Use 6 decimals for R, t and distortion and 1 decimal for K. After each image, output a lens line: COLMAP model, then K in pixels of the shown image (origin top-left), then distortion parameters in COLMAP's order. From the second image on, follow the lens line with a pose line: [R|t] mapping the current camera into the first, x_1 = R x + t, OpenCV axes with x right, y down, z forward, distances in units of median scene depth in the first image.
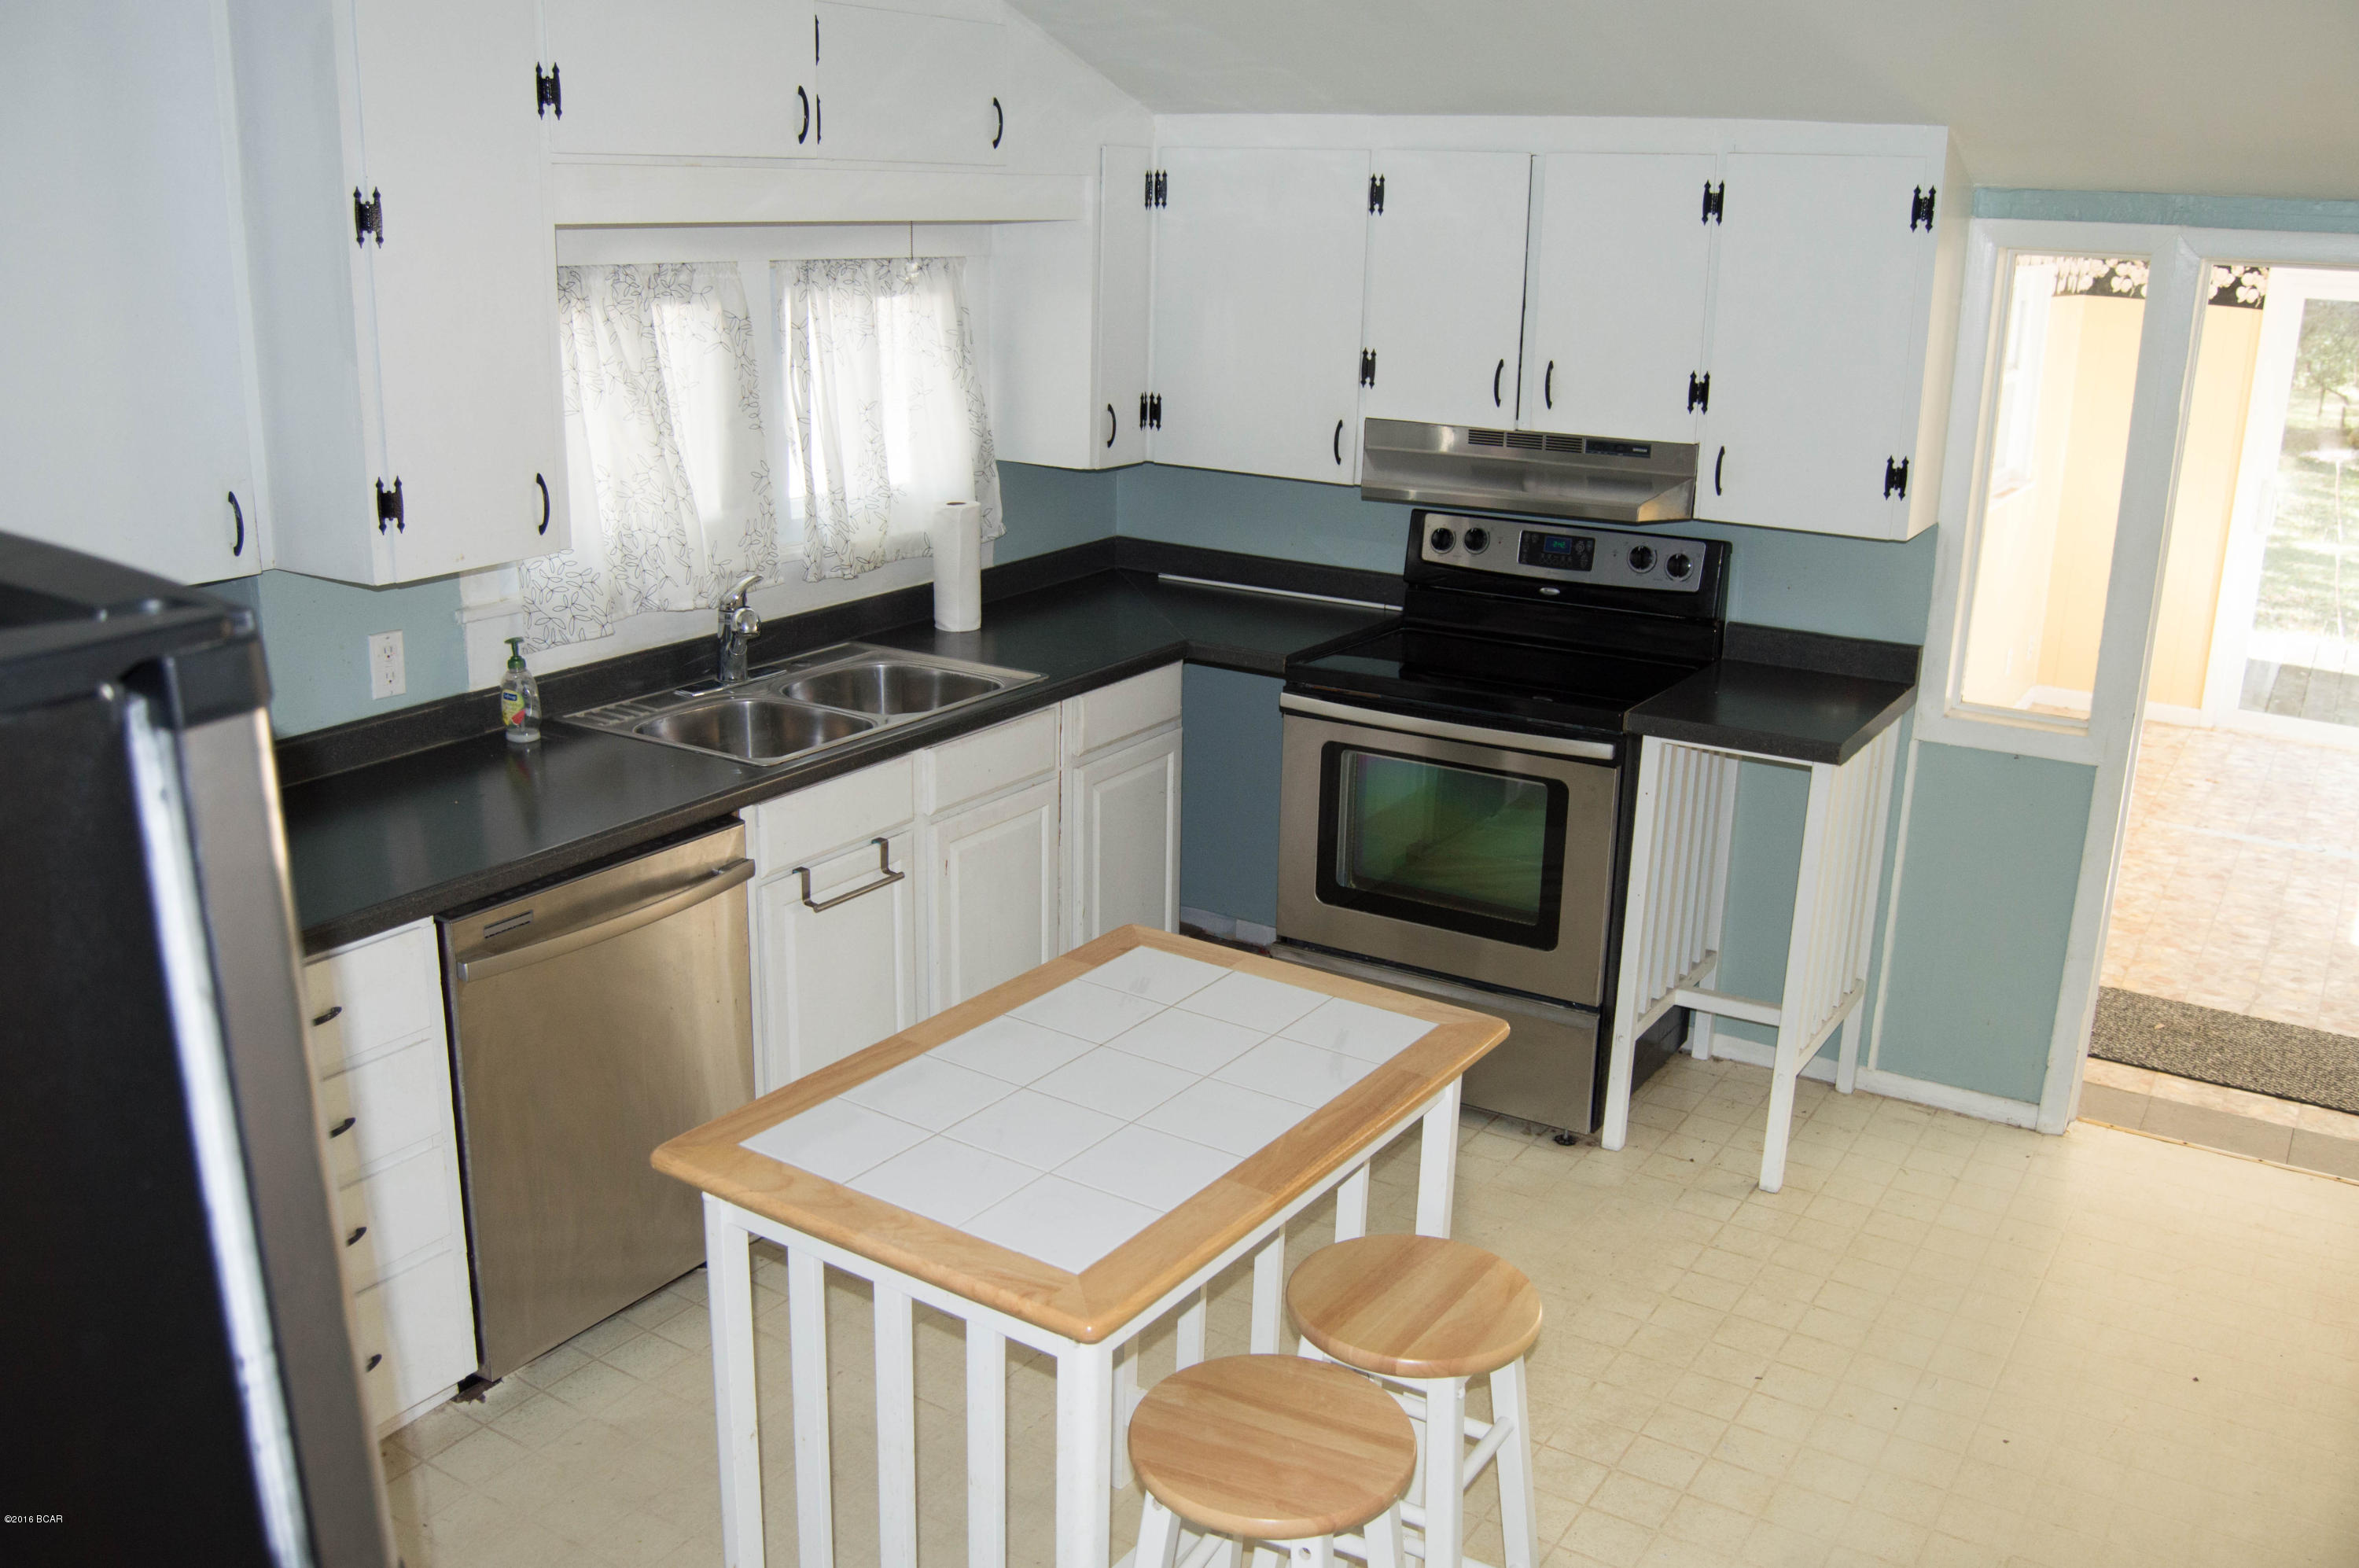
lens RADIAL K [[1949.7, 0, 1179.5], [0, 1949.7, 784.0], [0, 0, 1]] dist [-0.122220, -0.002992]
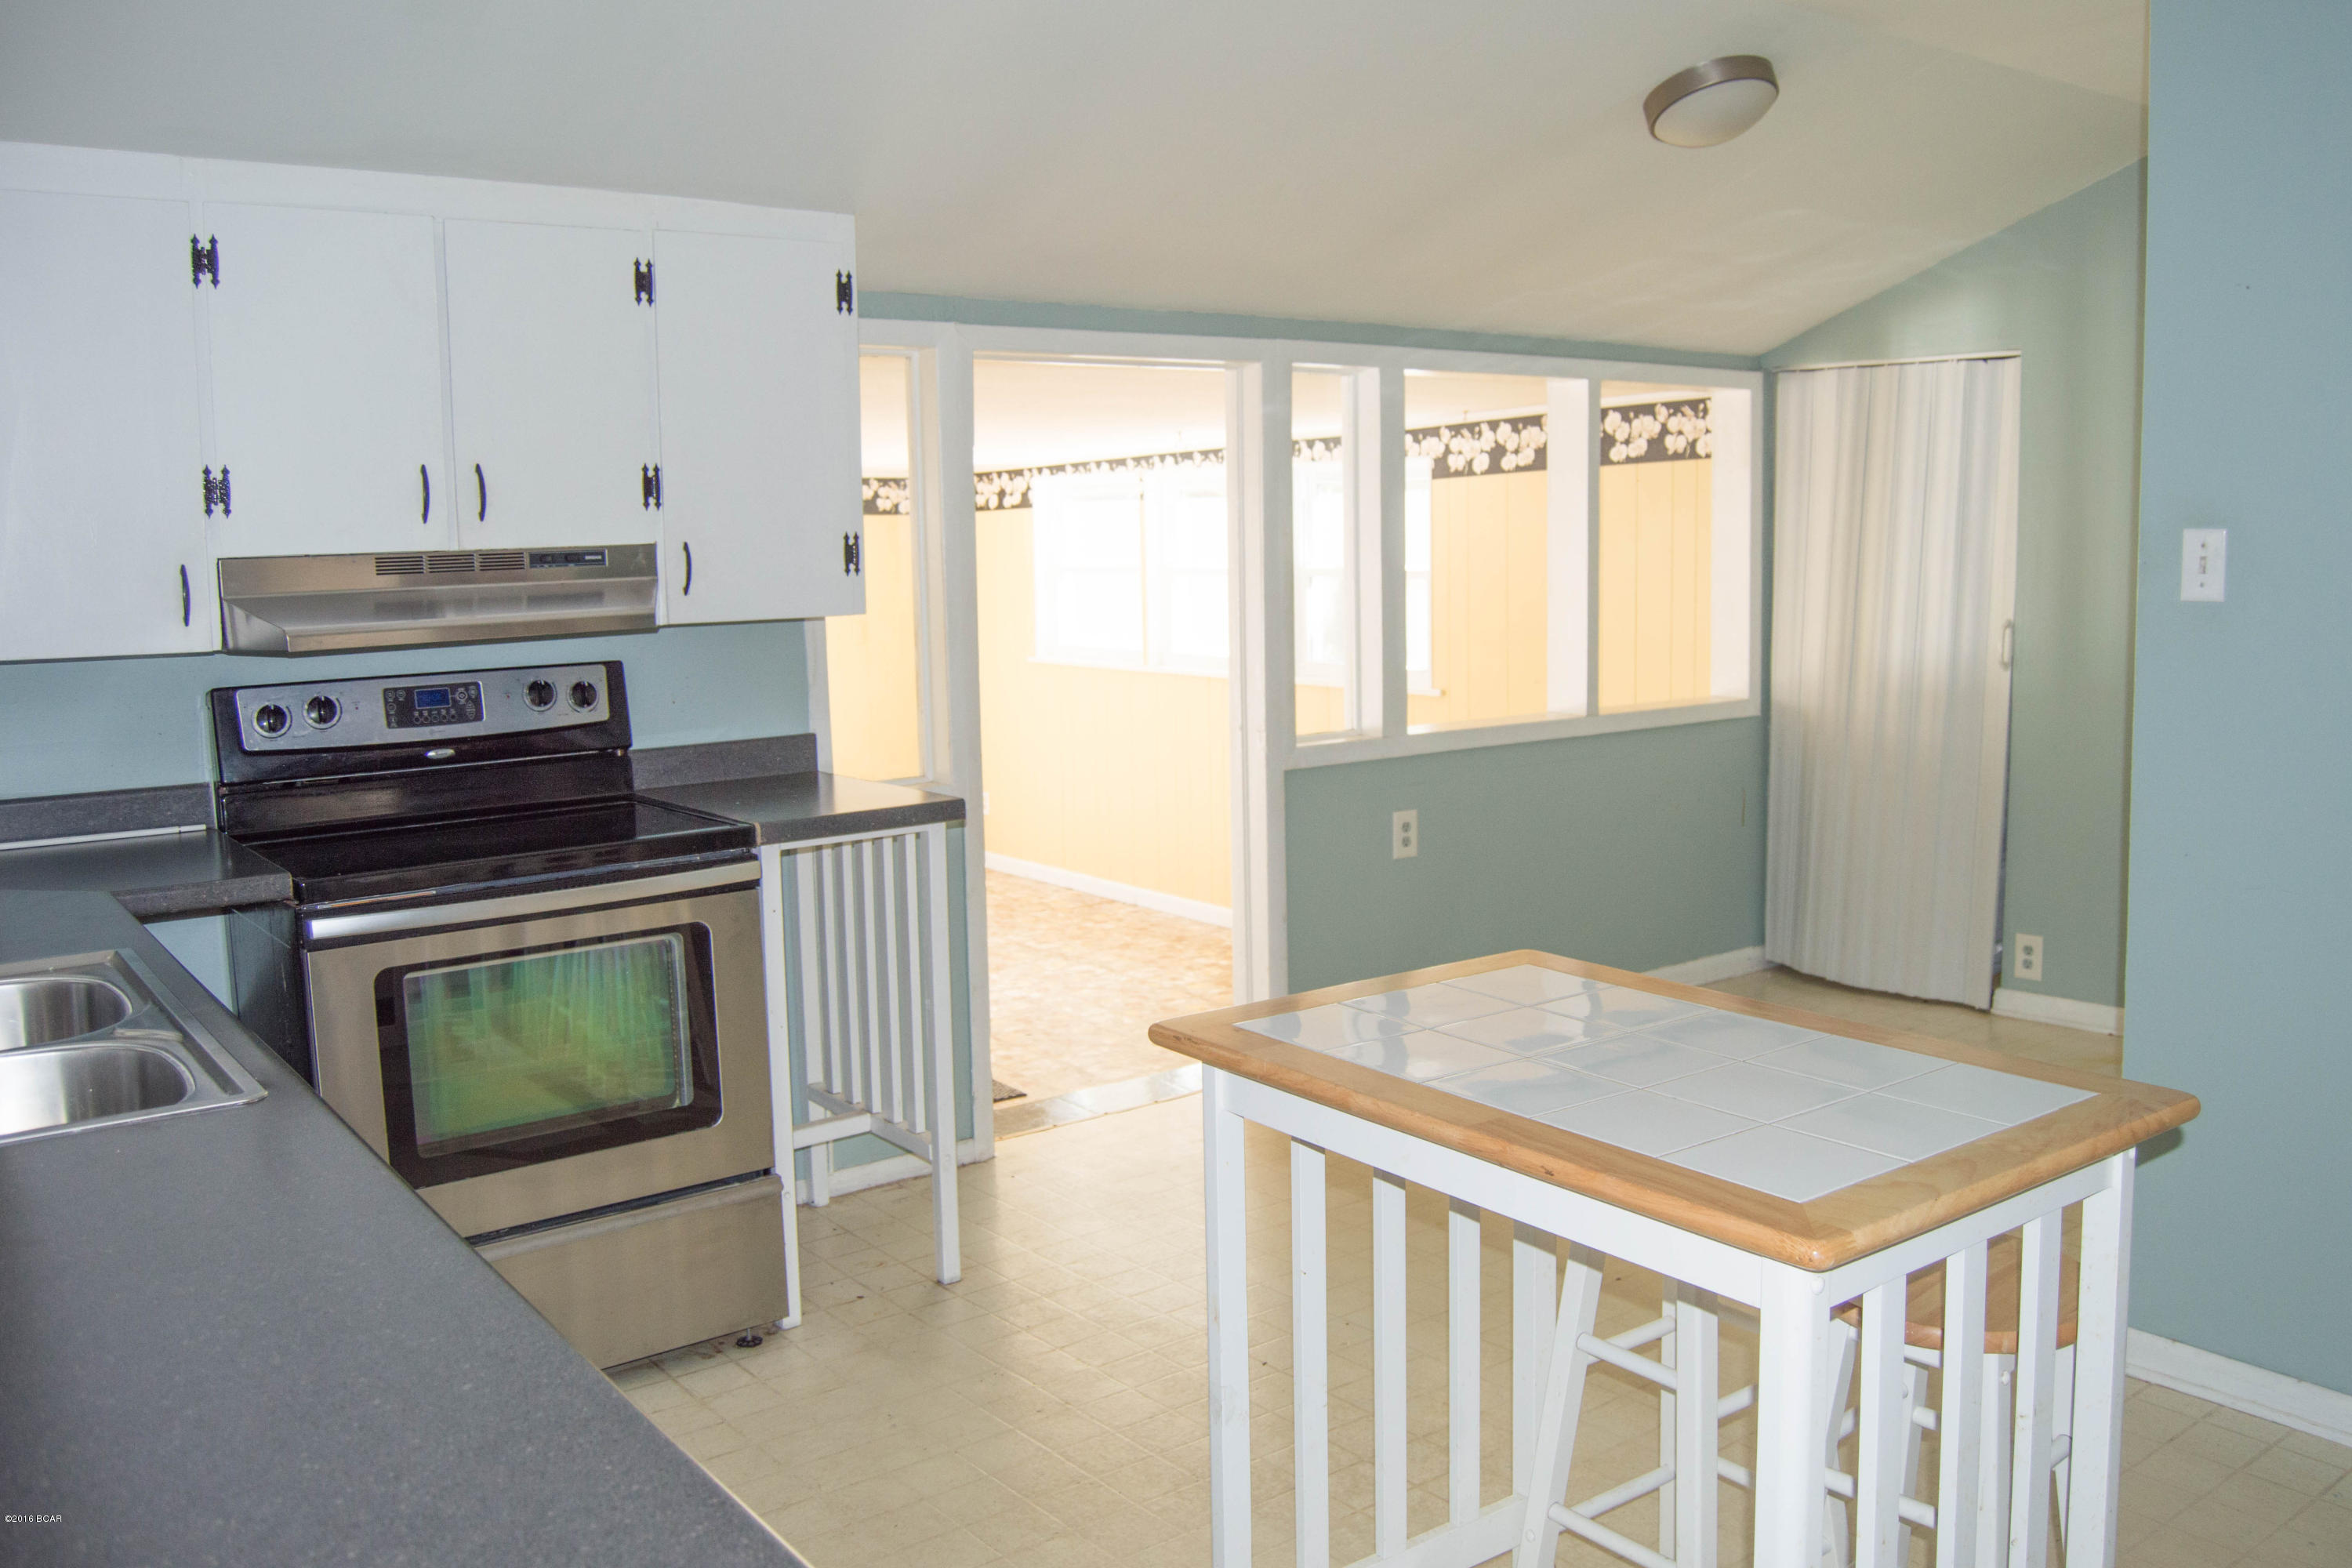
lens RADIAL K [[1943.9, 0, 1176.0], [0, 1943.9, 784.0], [0, 0, 1]] dist [-0.122220, -0.002992]
pose [[0.325162, -0.137853, 0.935557, -0.486351], [0.284280, 0.957806, 0.042327, -0.034019], [-0.901917, 0.252197, 0.350631, 0.458676]]
